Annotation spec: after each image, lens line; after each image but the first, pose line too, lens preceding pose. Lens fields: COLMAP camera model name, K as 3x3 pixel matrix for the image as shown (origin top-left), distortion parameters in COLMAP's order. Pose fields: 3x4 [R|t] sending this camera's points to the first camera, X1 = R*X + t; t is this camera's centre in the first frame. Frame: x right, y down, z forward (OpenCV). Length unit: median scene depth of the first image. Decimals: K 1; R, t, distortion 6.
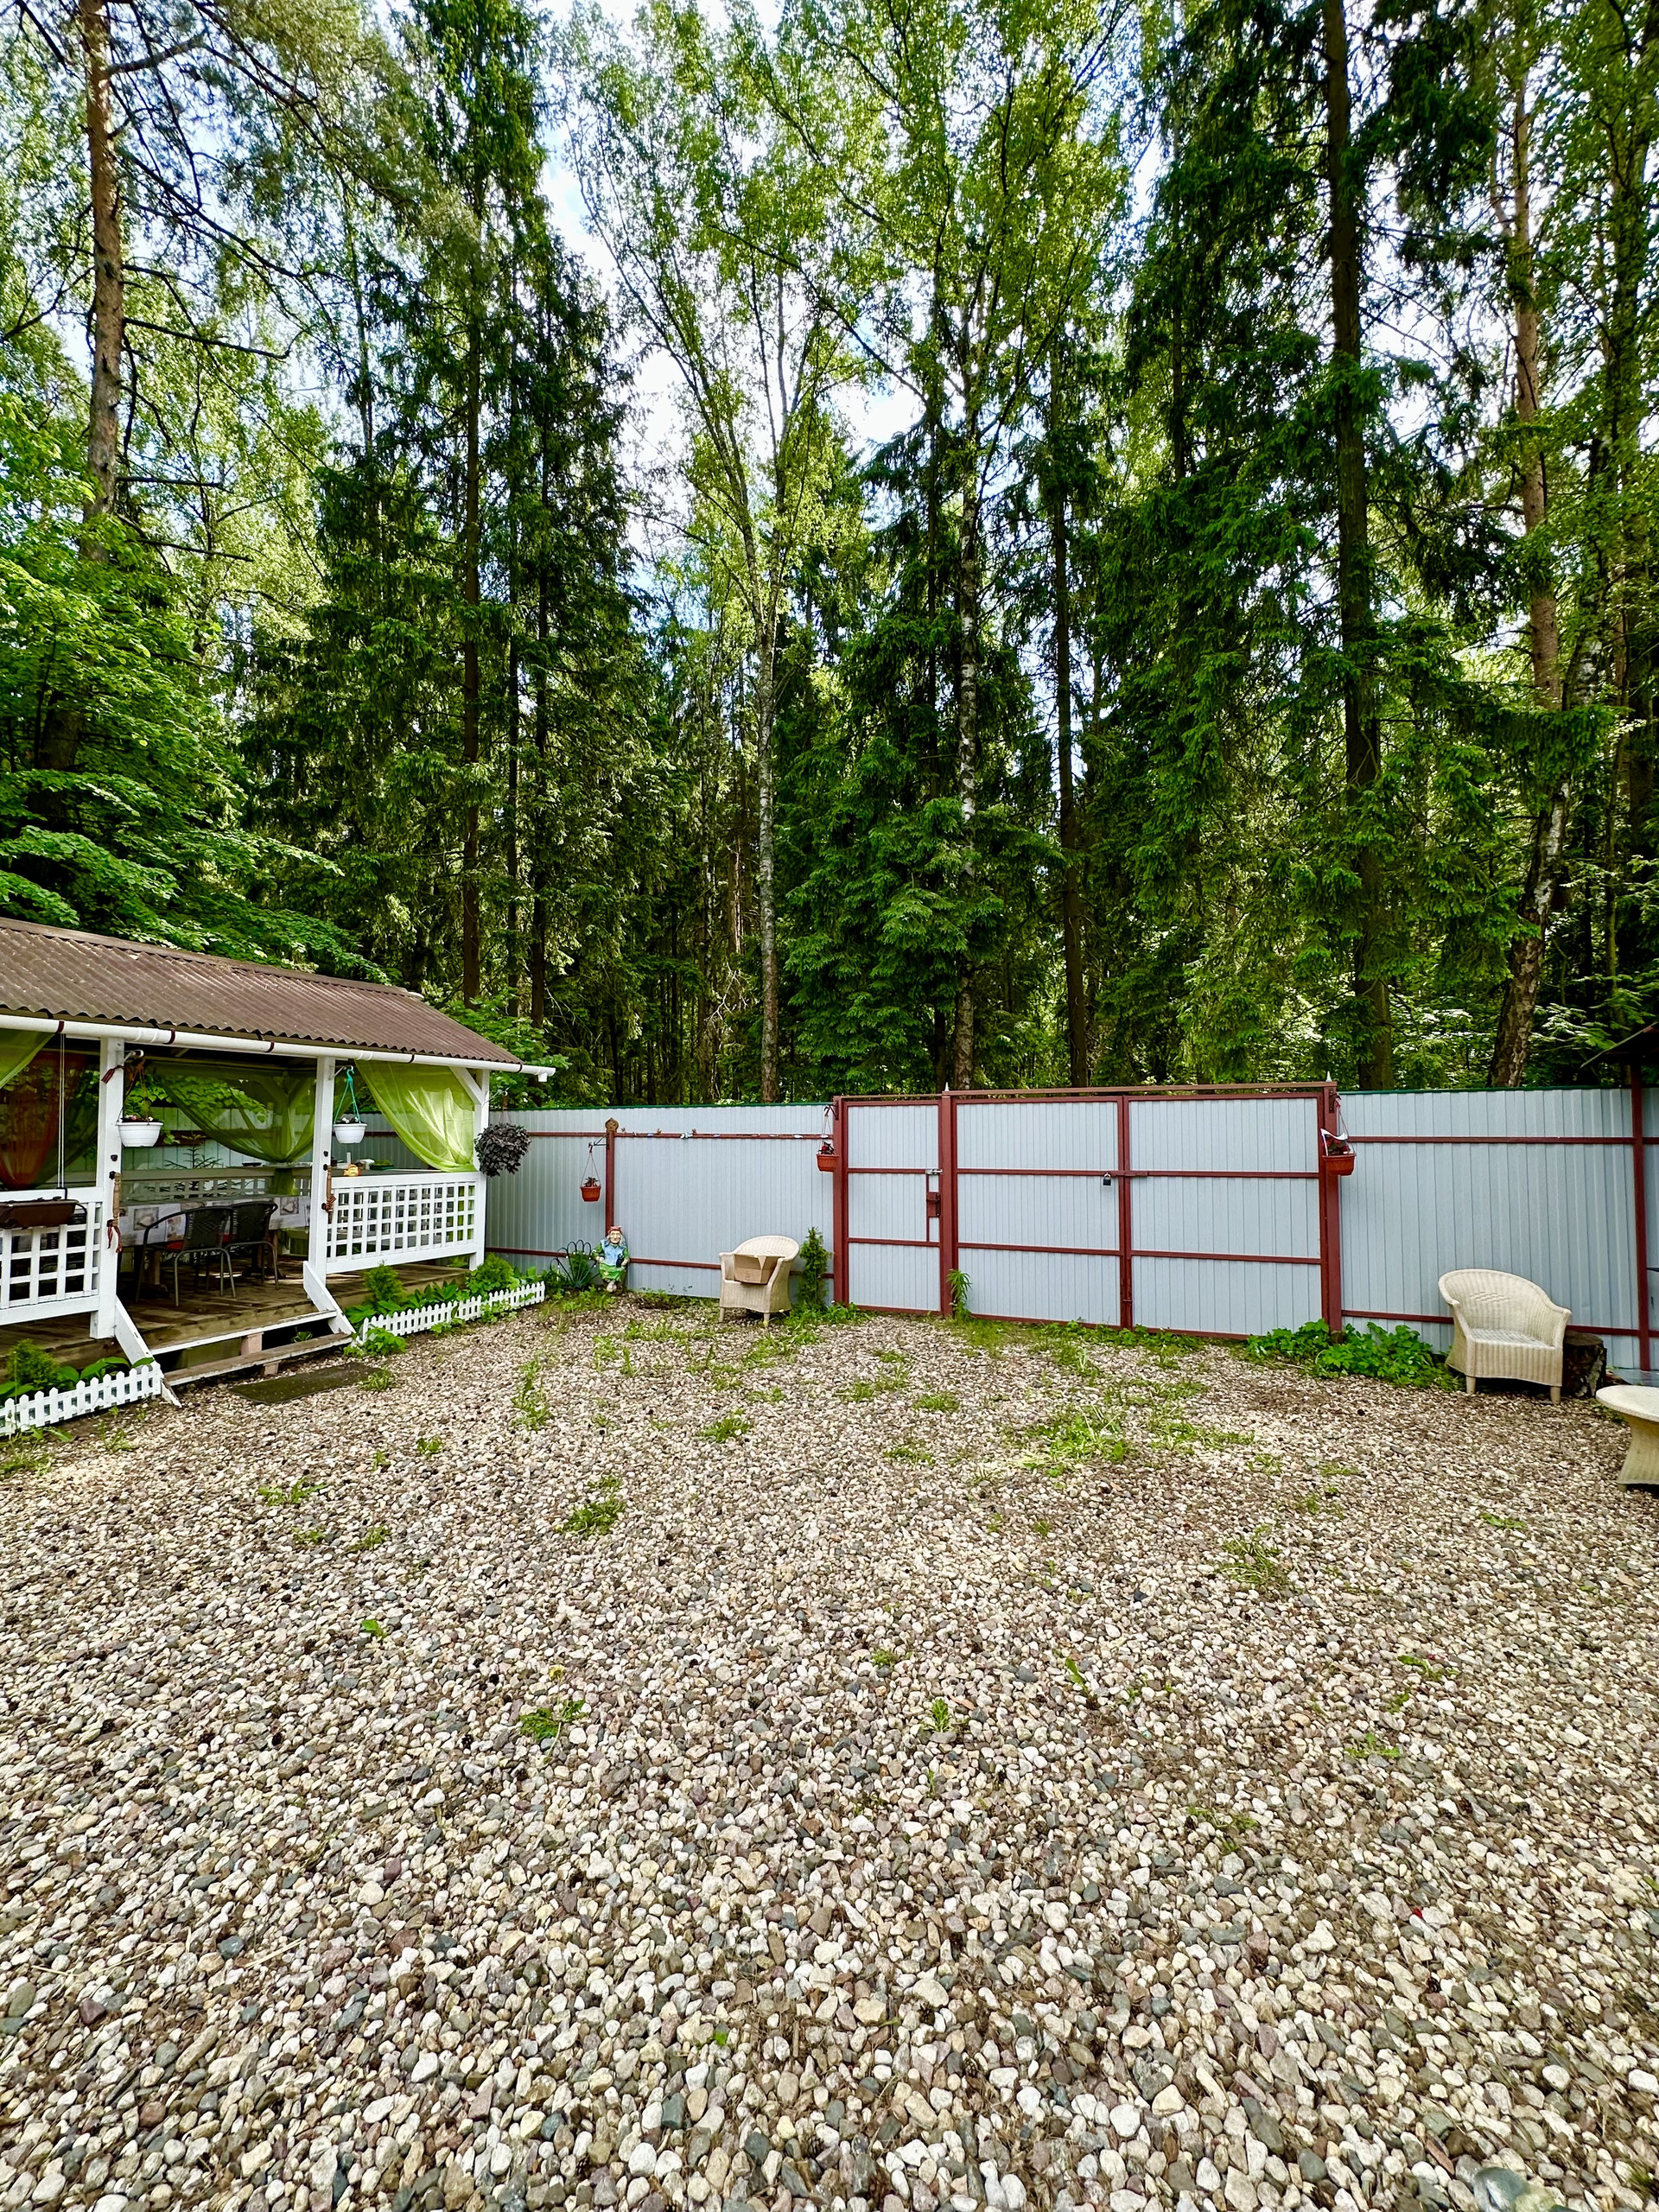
lens RADIAL K [[899.1, 0, 834.9], [0, 899.1, 1113.8], [0, 0, 1]] dist [-0.001012, -0.000187]
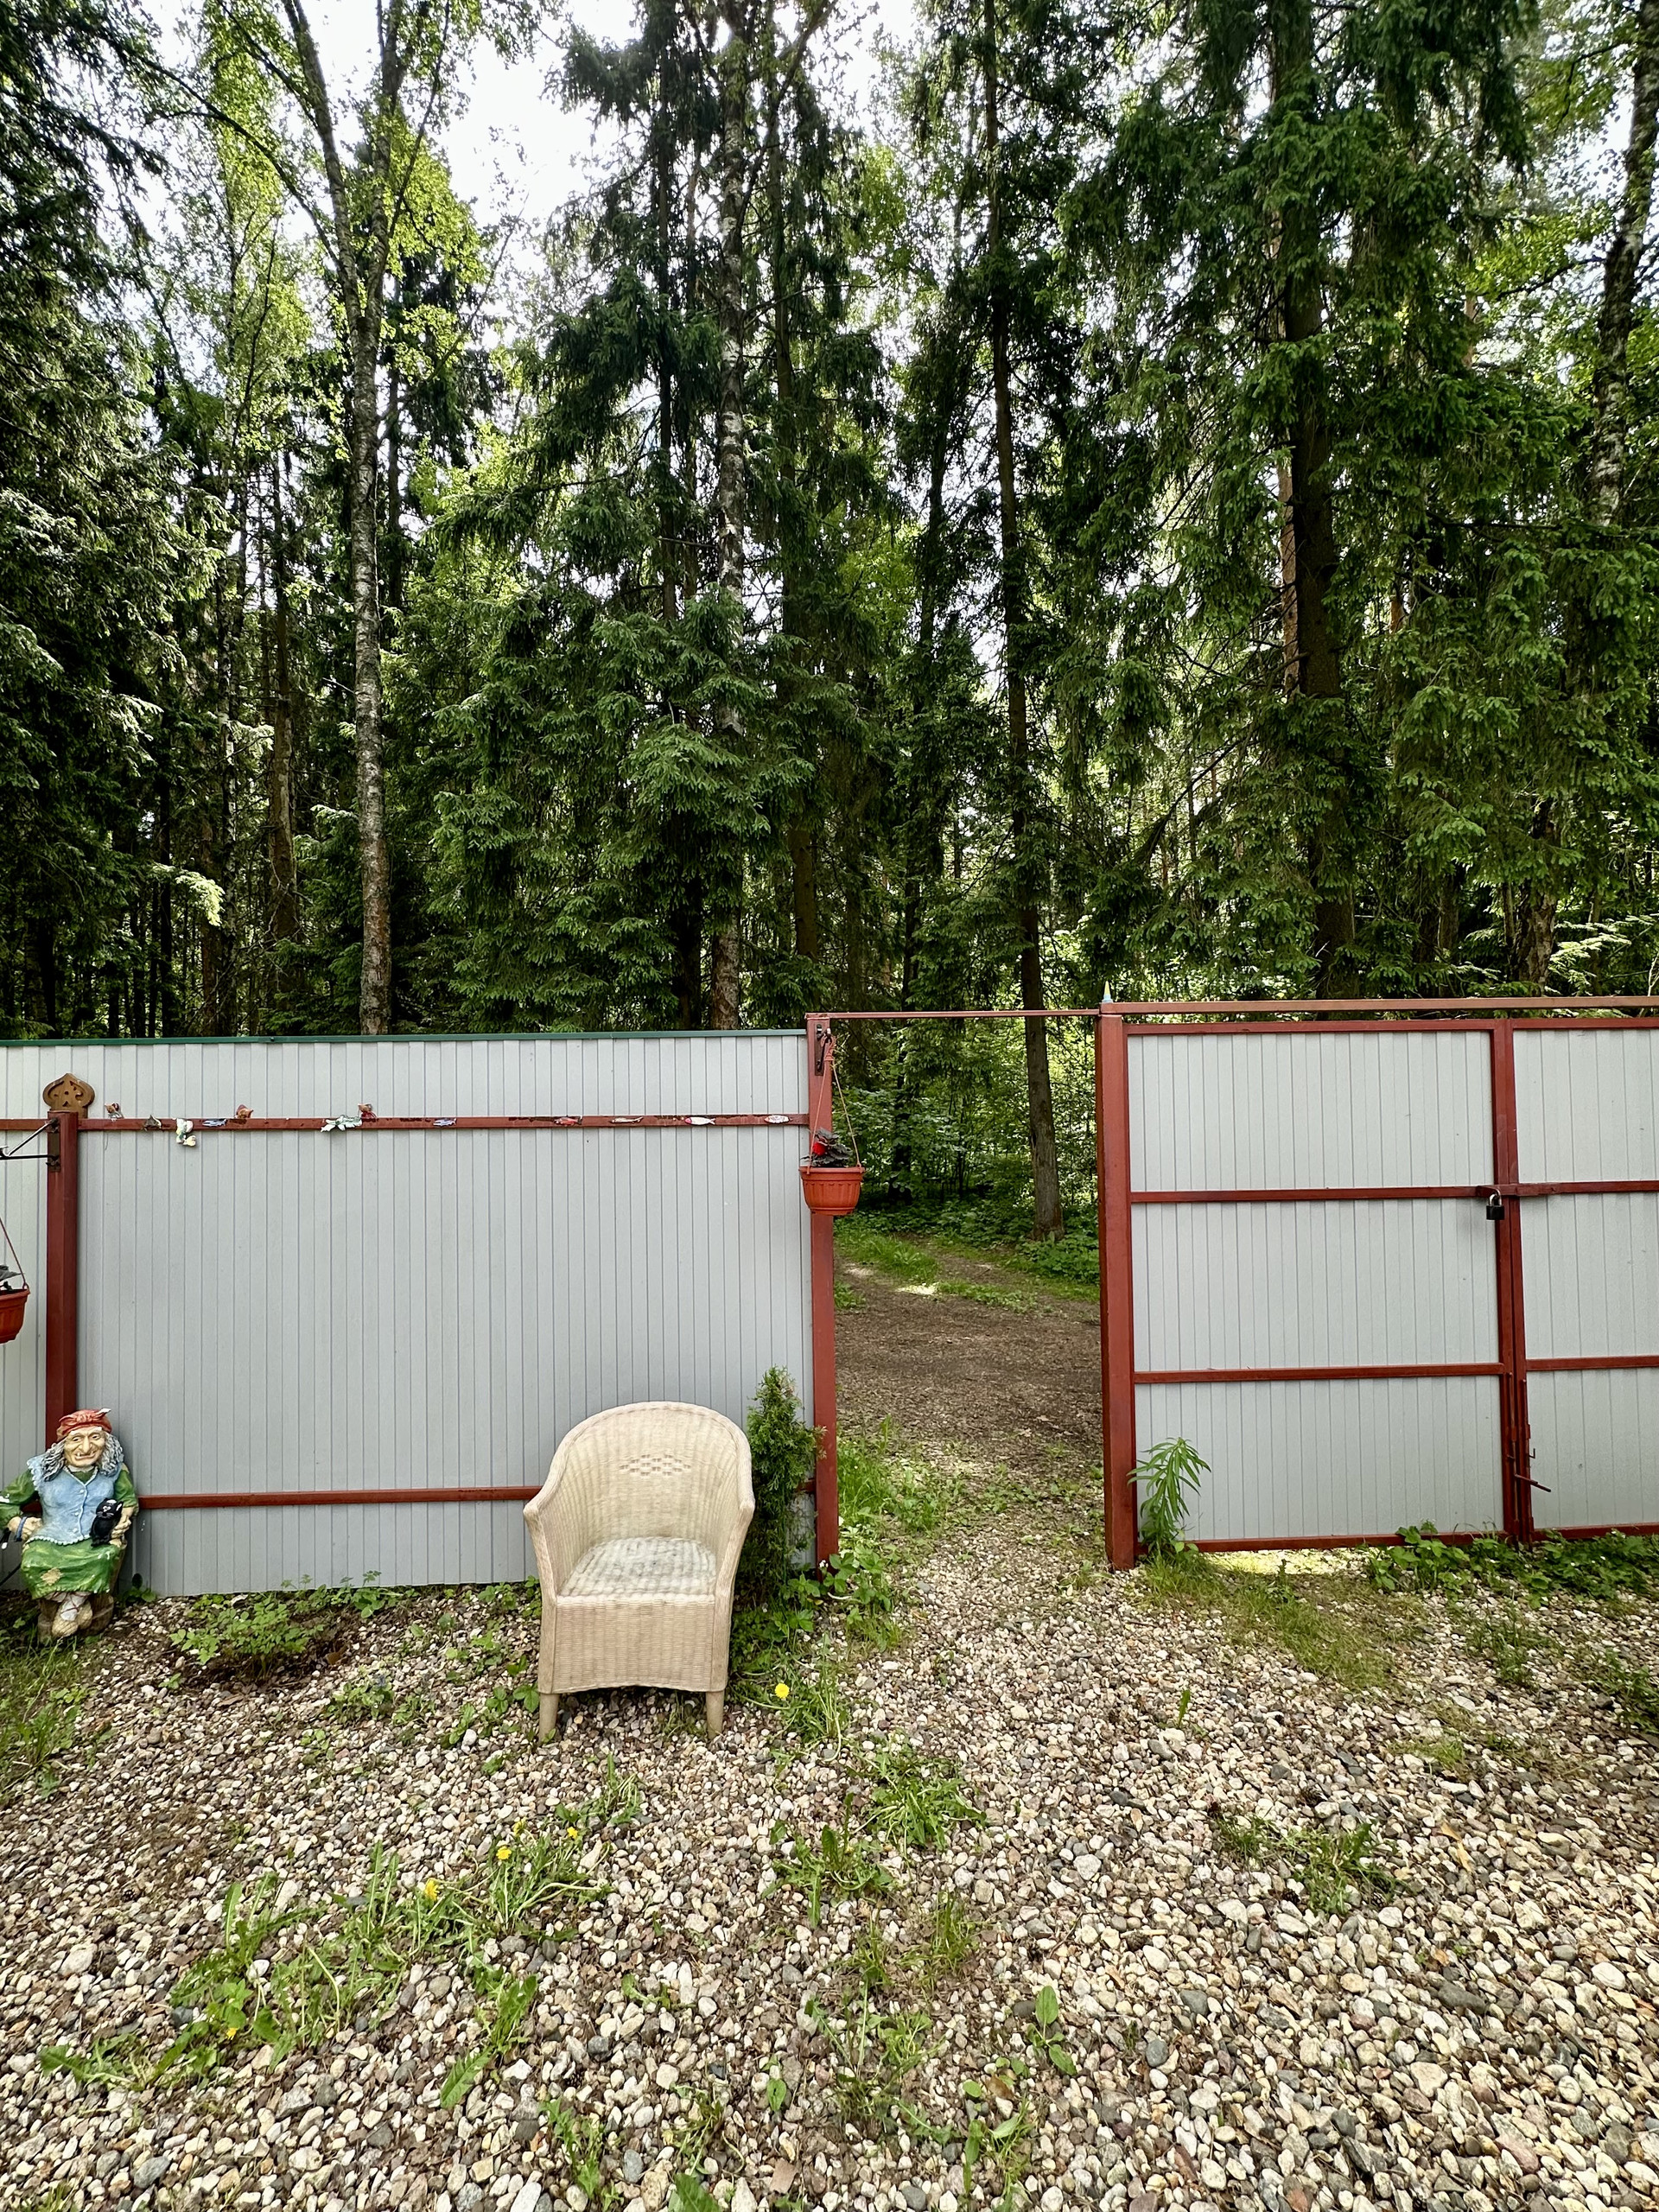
lens RADIAL K [[950.0, 0, 829.5], [0, 950.0, 1106.0], [0, 0, 1]] dist [0.013085, 0.000063]
pose [[0.900559, -0.000678, 0.434733, -0.200623], [0.004898, 0.999951, -0.008585, 0.027683], [-0.434706, 0.009861, 0.900518, 0.748959]]
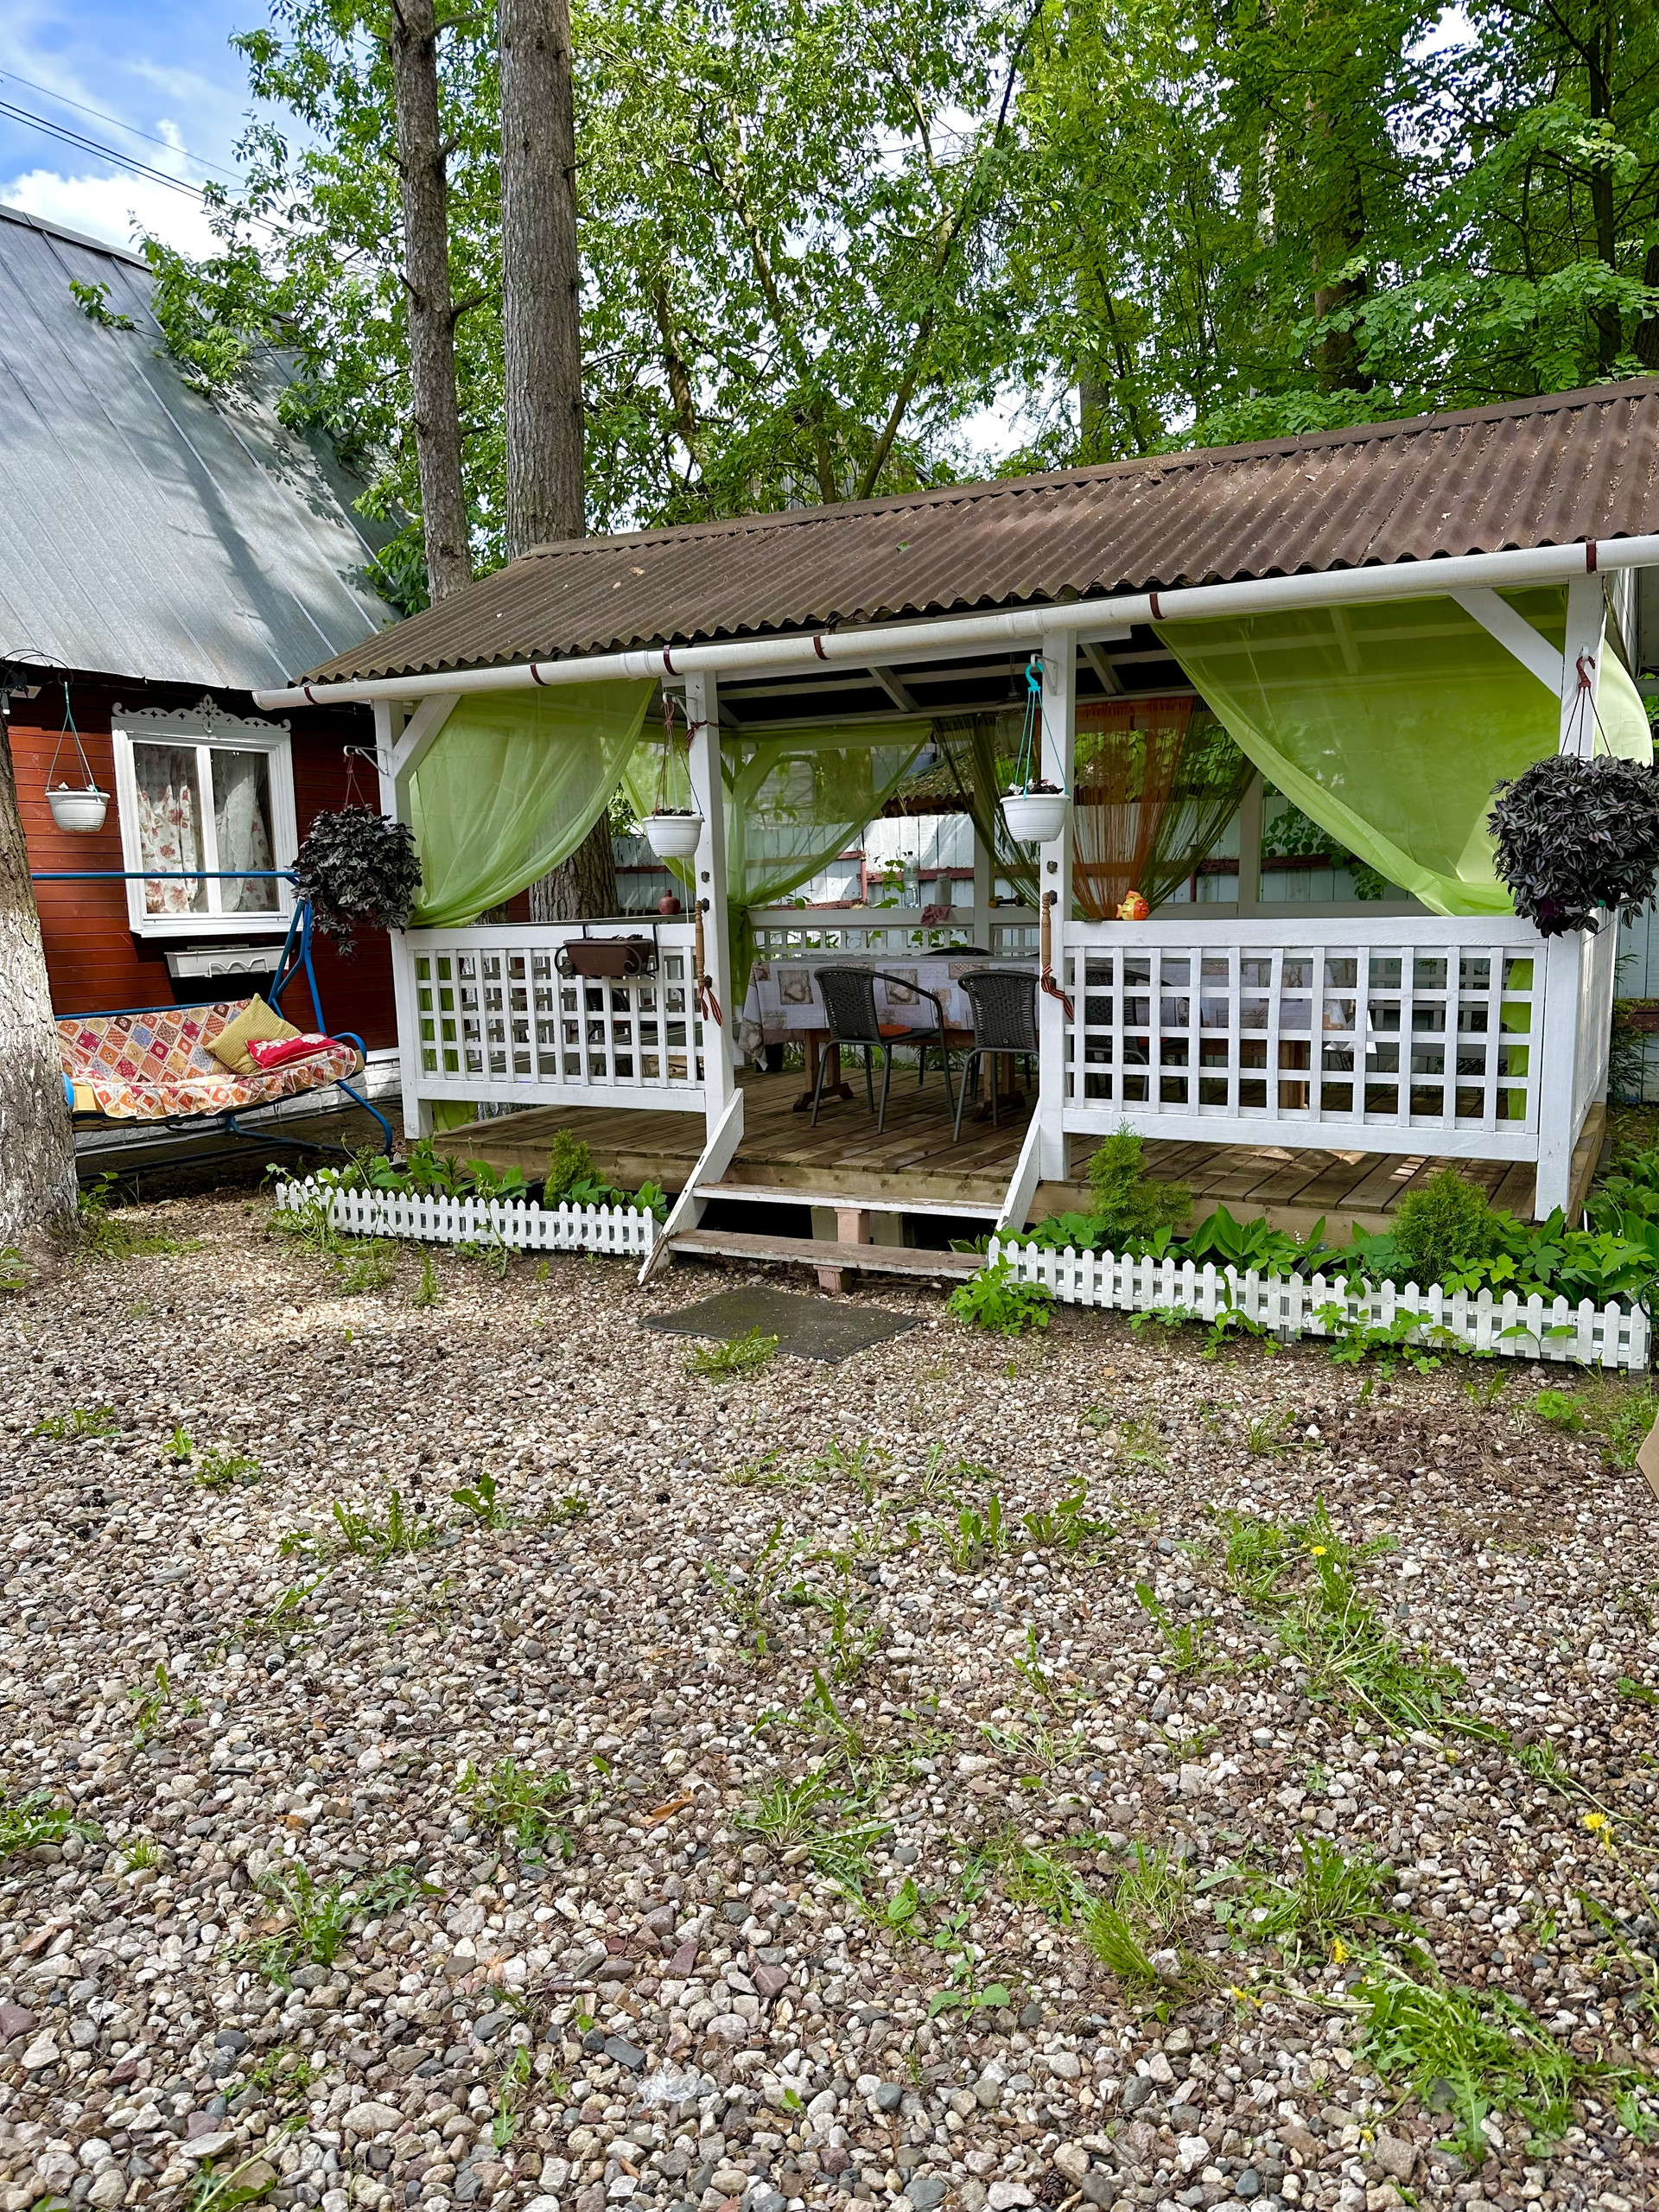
lens RADIAL K [[1559.9, 0, 815.6], [0, 1559.9, 1113.9], [0, 0, 1]] dist [0.092296, -0.139496]
pose [[-0.107514, 0.147731, -0.983166, 0.232118], [0.050323, 0.988440, 0.143021, 0.048223], [0.992929, -0.034099, -0.113705, 0.963242]]
